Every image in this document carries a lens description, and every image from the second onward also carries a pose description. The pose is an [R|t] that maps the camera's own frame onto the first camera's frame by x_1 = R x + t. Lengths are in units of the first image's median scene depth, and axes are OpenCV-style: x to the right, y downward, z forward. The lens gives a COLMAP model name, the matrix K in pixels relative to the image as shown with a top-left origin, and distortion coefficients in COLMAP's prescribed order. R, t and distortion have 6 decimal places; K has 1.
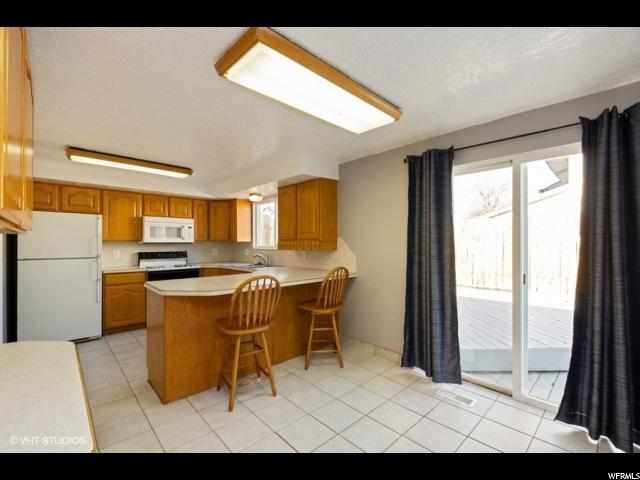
lens RADIAL K [[274.2, 0, 324.8], [0, 274.2, 243.9], [0, 0, 1]] dist [-0.011661, -0.000714]
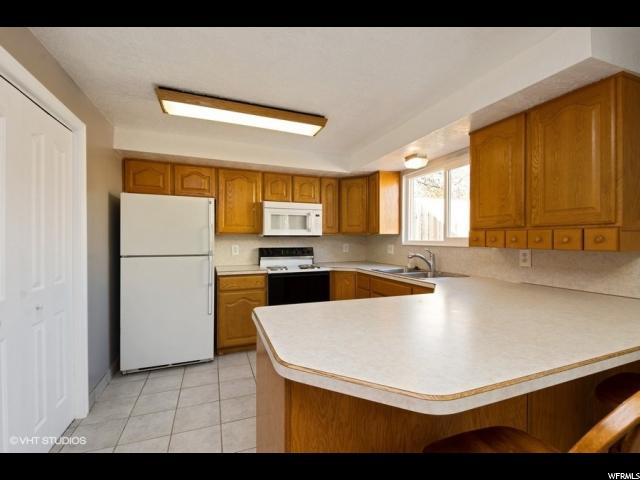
lens RADIAL K [[274.2, 0, 324.8], [0, 274.2, 243.9], [0, 0, 1]] dist [-0.011661, -0.000714]
pose [[0.922308, 0.007662, -0.386380, -0.205144], [-0.001612, 0.999871, 0.015980, 0.006104], [0.386452, -0.014116, 0.922201, 0.351464]]
